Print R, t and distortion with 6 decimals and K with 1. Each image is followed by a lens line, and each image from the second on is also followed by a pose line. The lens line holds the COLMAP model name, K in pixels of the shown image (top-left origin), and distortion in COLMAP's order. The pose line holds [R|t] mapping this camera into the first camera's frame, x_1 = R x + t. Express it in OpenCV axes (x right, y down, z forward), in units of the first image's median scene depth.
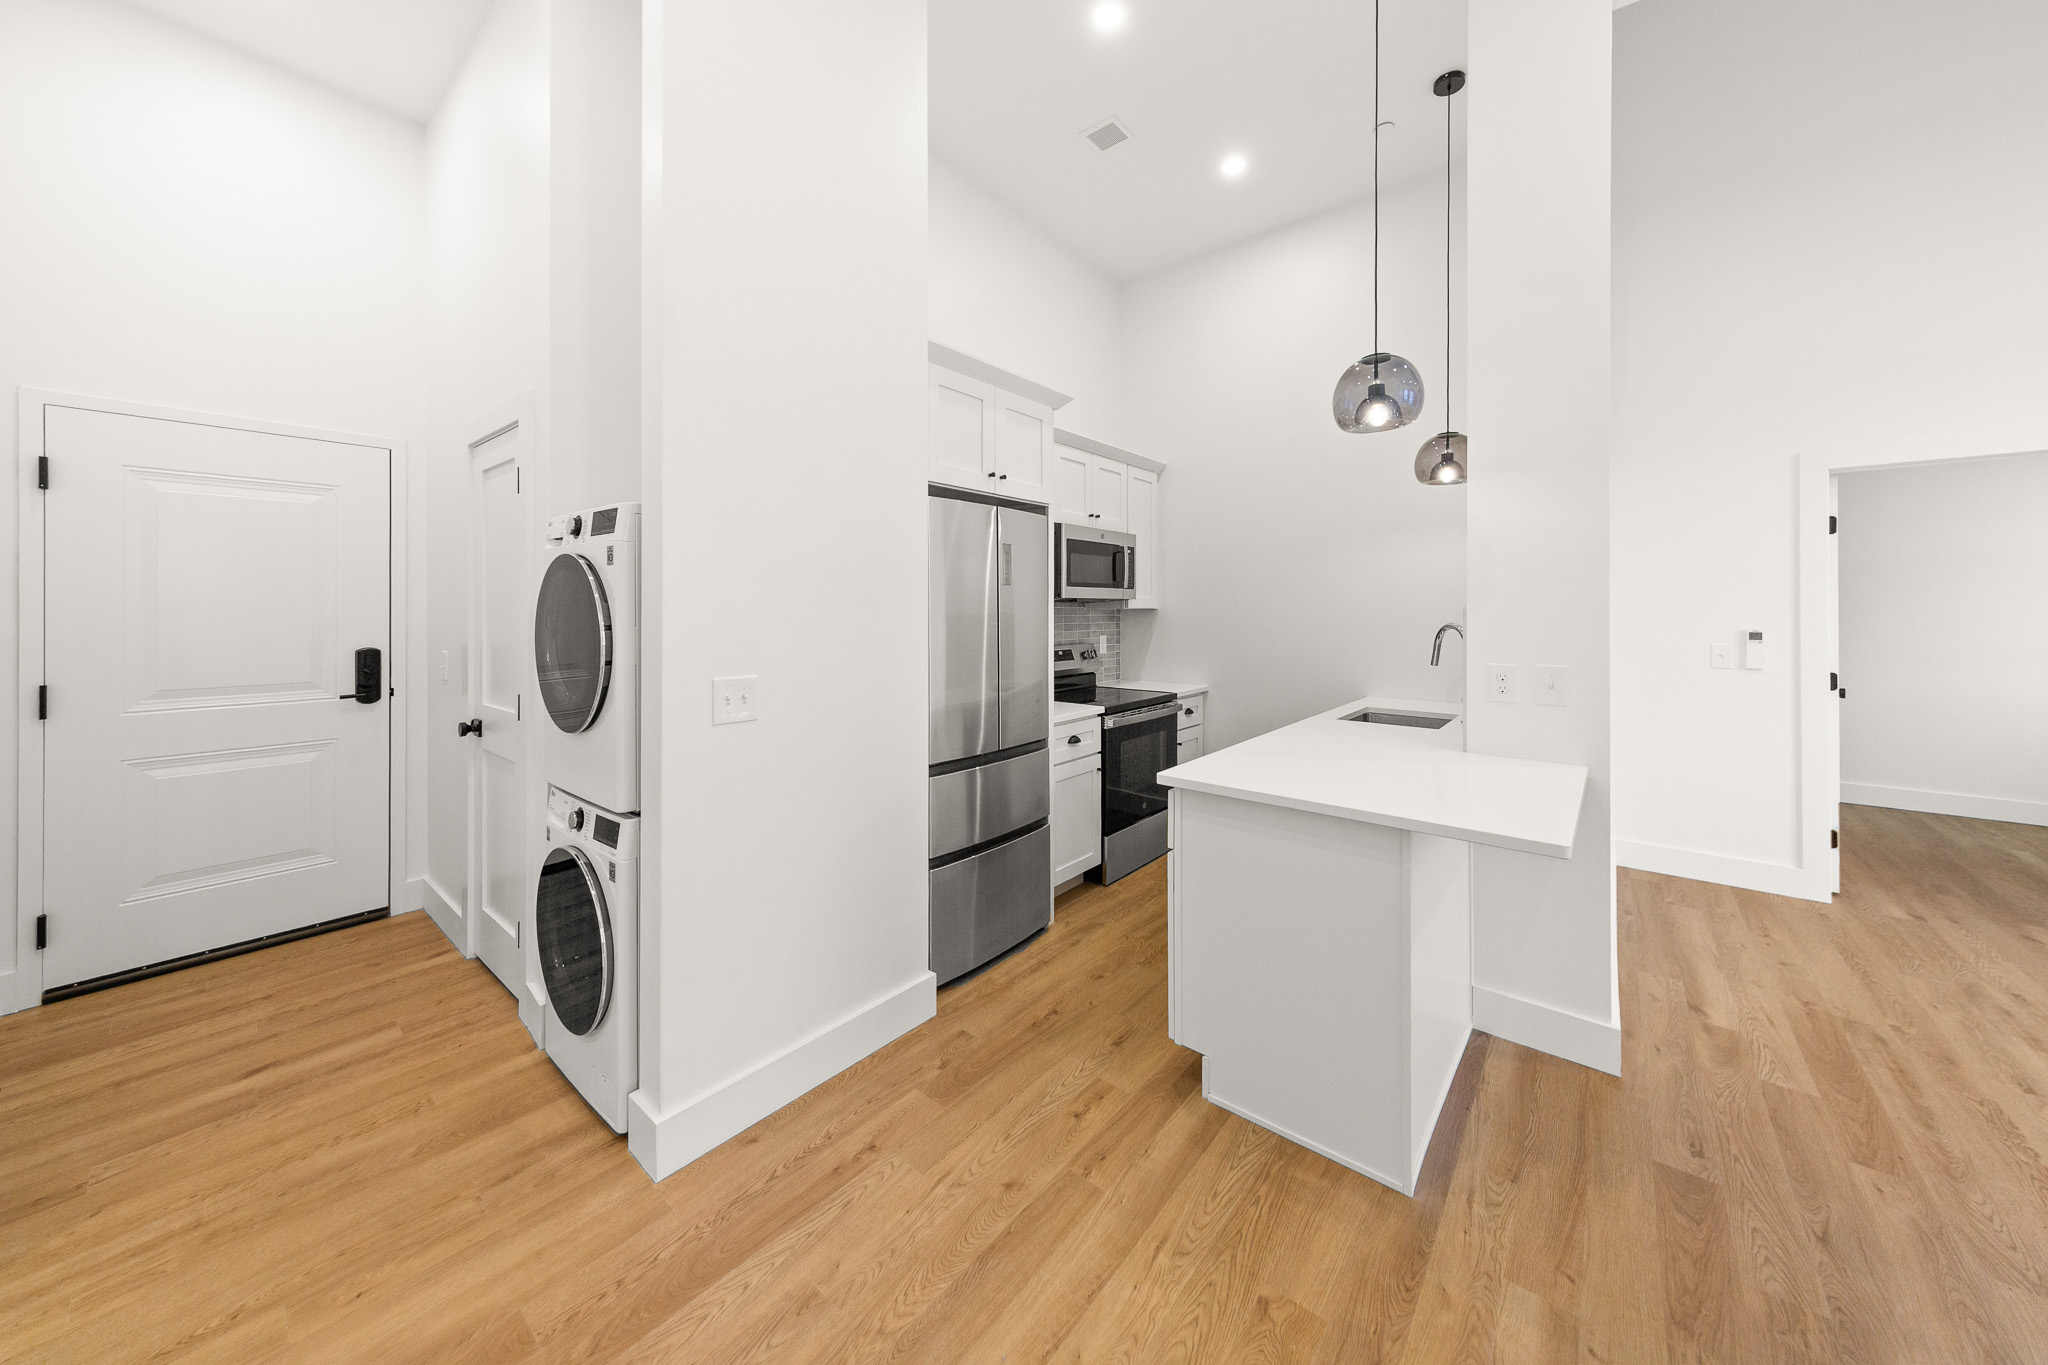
lens RADIAL K [[706.9, 0, 1025.2], [0, 706.9, 600.7], [0, 0, 1]] dist [0.006839, 0.000135]
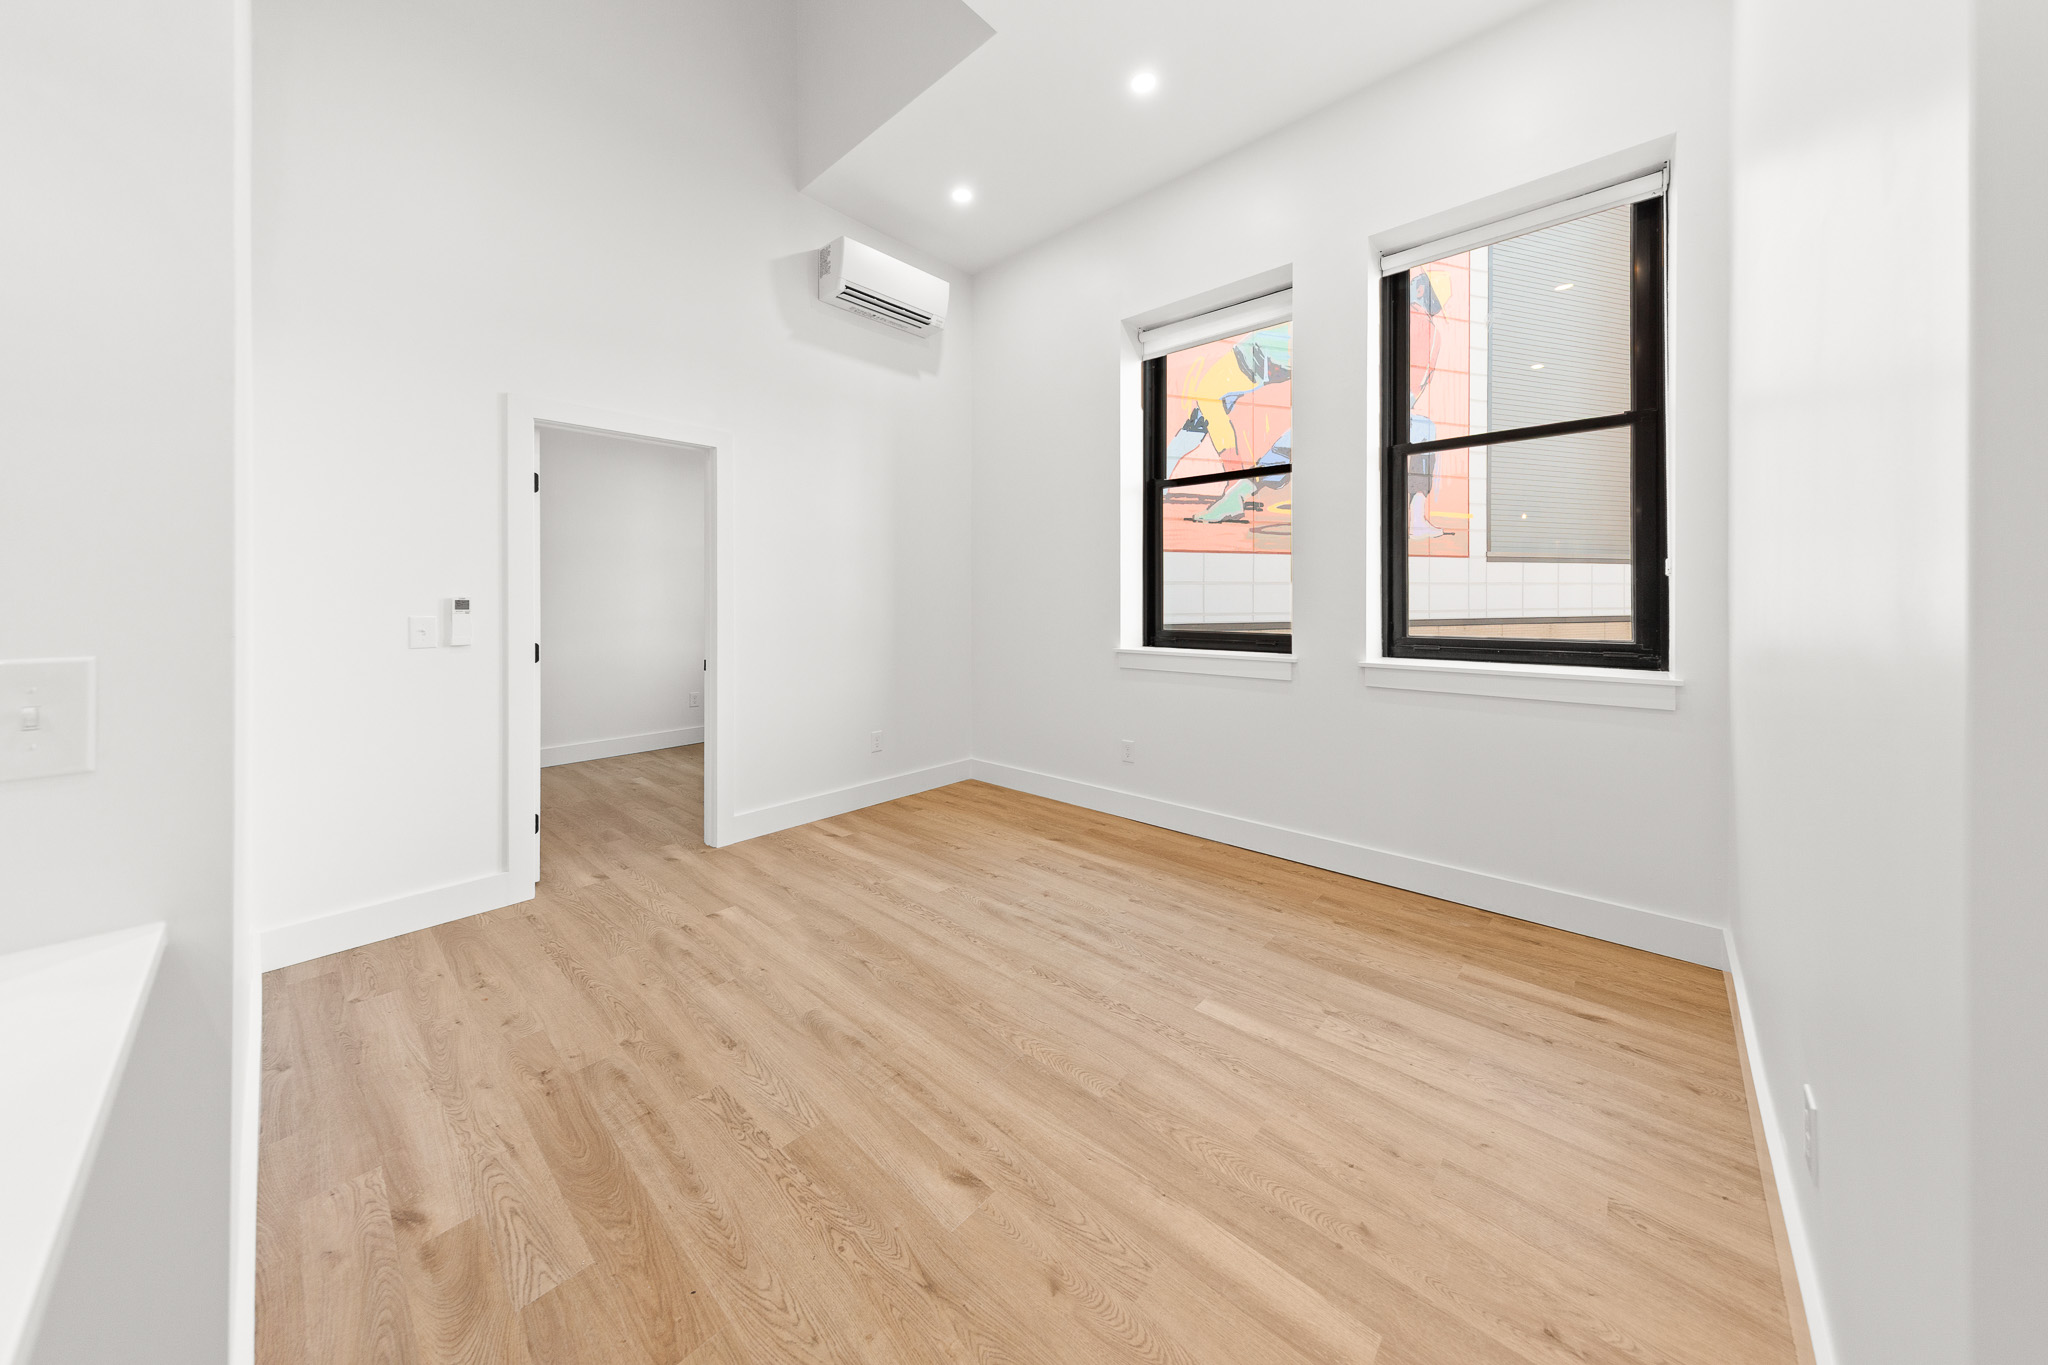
lens RADIAL K [[684.5, 0, 1026.0], [0, 684.5, 596.8], [0, 0, 1]] dist [-0.000364, -0.000024]
pose [[0.046573, 0.000704, 0.998915, 0.316766], [-0.007052, 0.999975, -0.000376, 0.043043], [-0.998890, -0.007027, 0.046576, 0.369679]]
